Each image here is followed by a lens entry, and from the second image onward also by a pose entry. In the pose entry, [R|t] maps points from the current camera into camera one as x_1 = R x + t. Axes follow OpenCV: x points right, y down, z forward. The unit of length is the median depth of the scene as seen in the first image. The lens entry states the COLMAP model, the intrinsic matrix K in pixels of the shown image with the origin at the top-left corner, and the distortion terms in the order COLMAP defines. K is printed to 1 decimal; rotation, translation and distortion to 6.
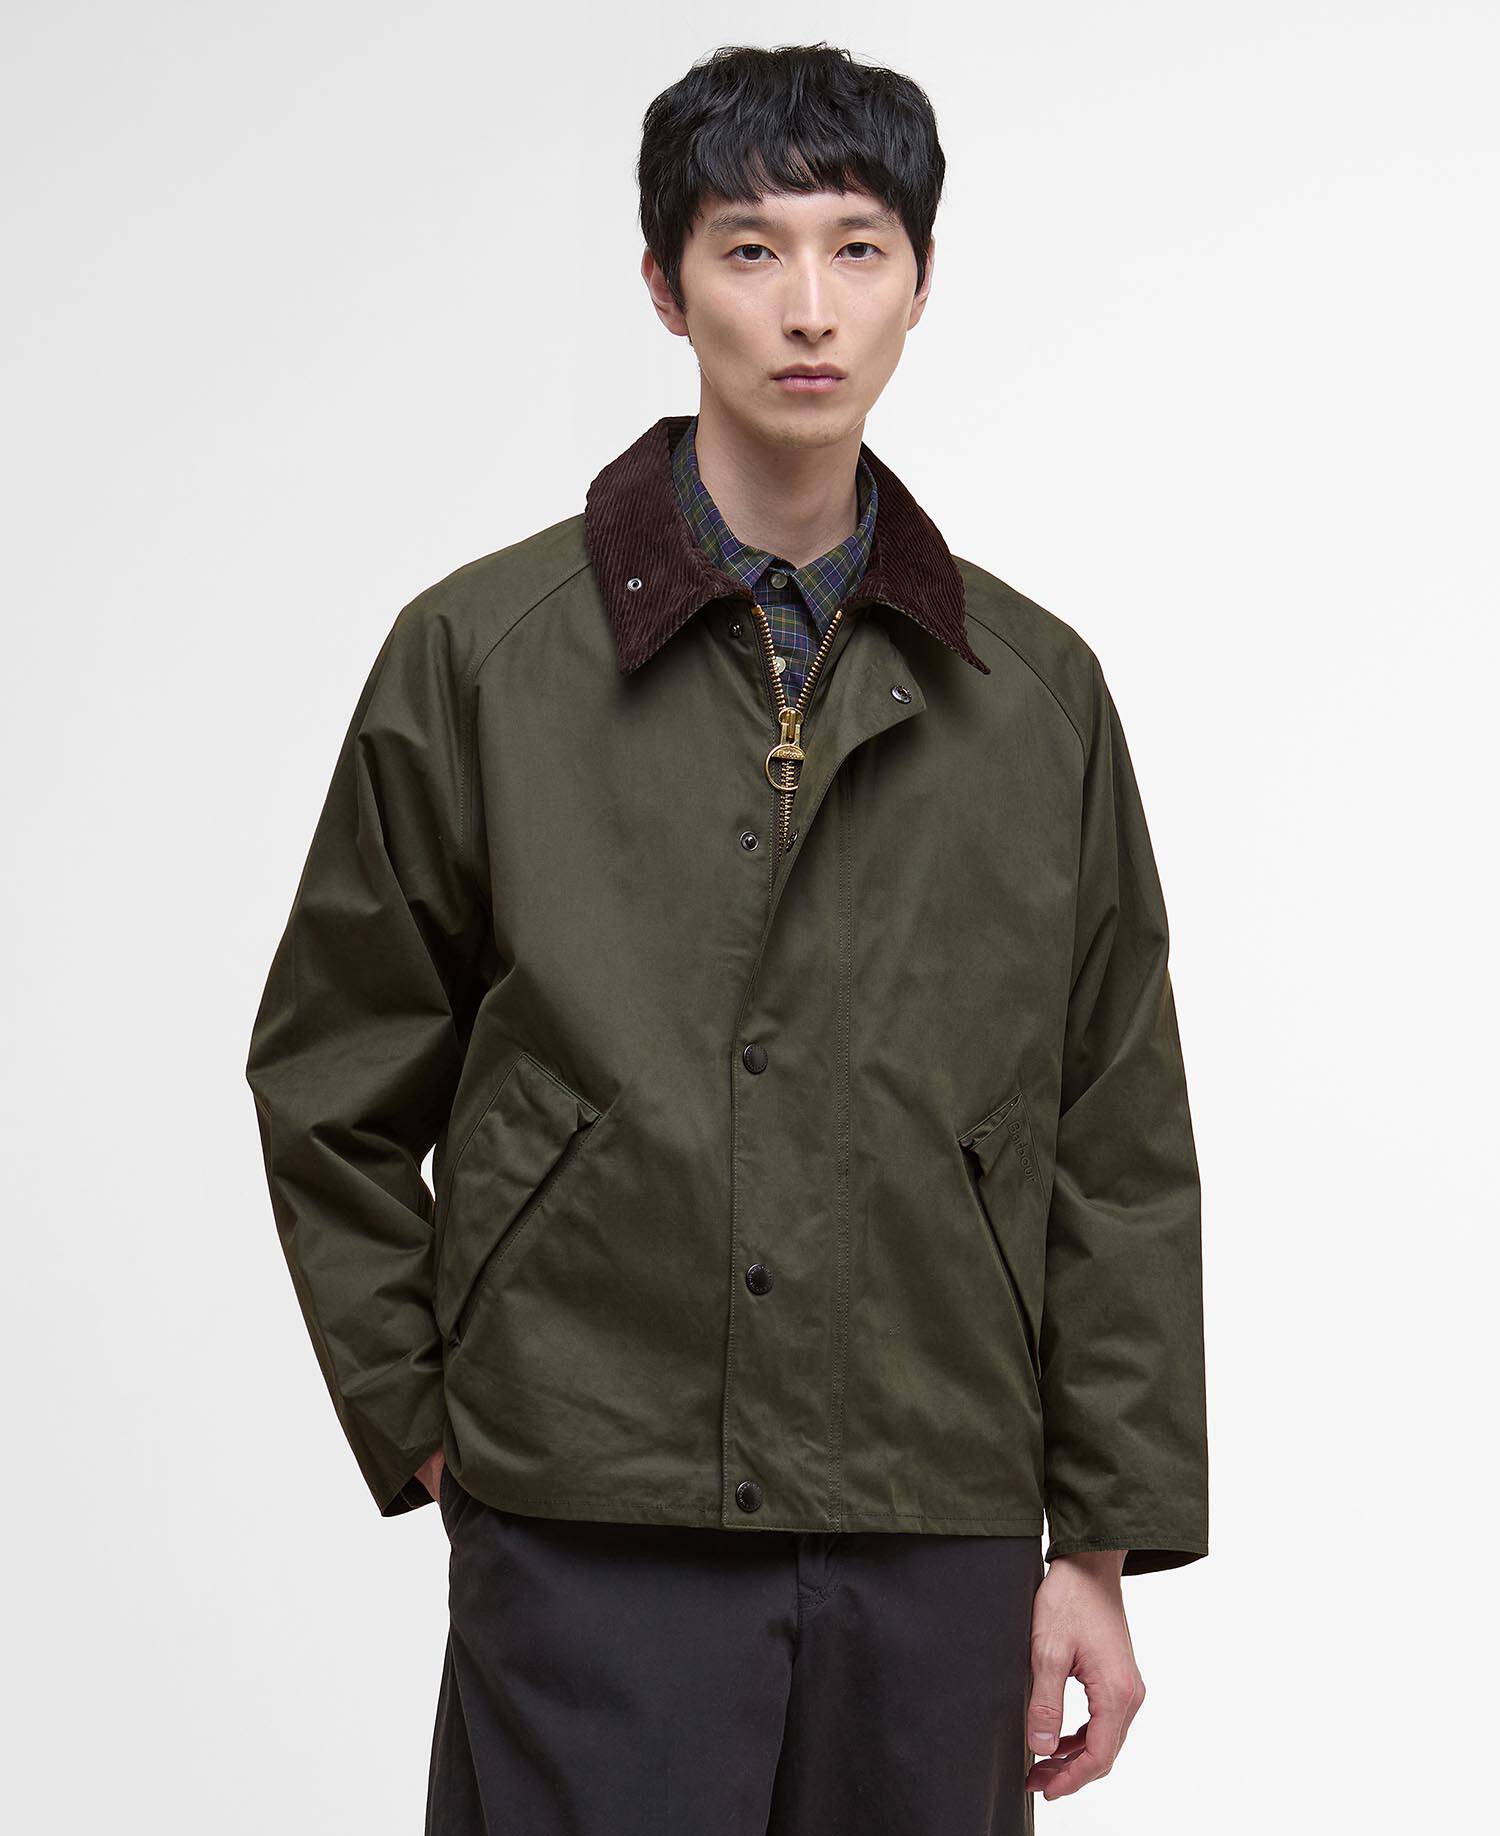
lens RADIAL K [[3865.3, 0, 750.0], [0, 3865.3, 918.0], [0, 0, 1]] dist [-0.047931, -0.057203]
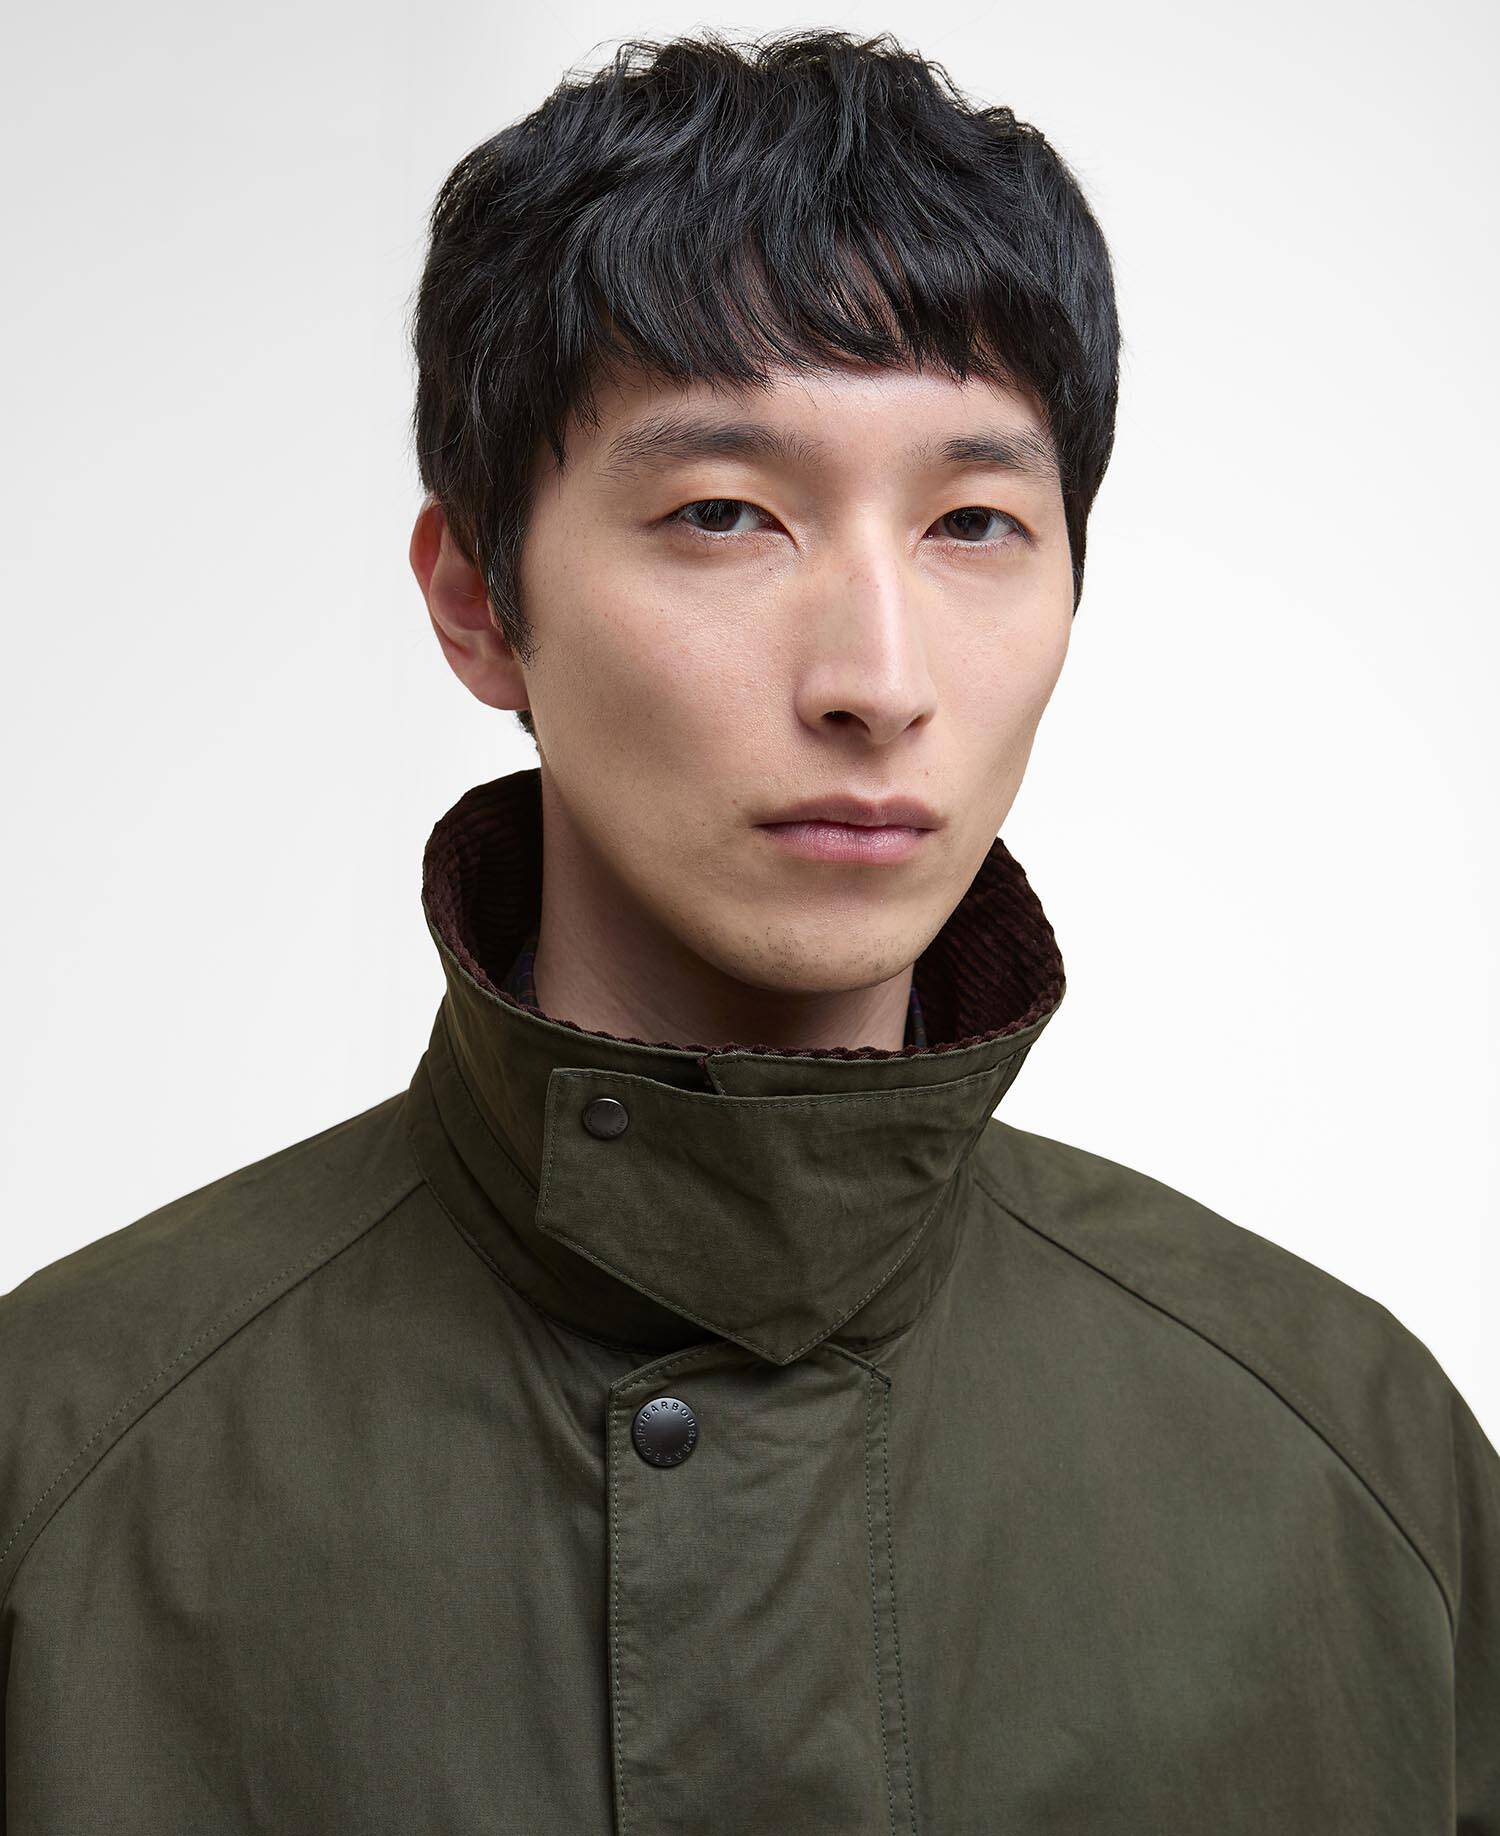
lens RADIAL K [[2565.8, 0, 750.0], [0, 2565.8, 918.0], [0, 0, 1]] dist [0.025903, -0.003046]
pose [[0.981595, 0.028591, 0.188824, -0.046272], [-0.016386, 0.997693, -0.065883, -0.112646], [-0.190272, 0.061576, 0.979798, 0.738848]]
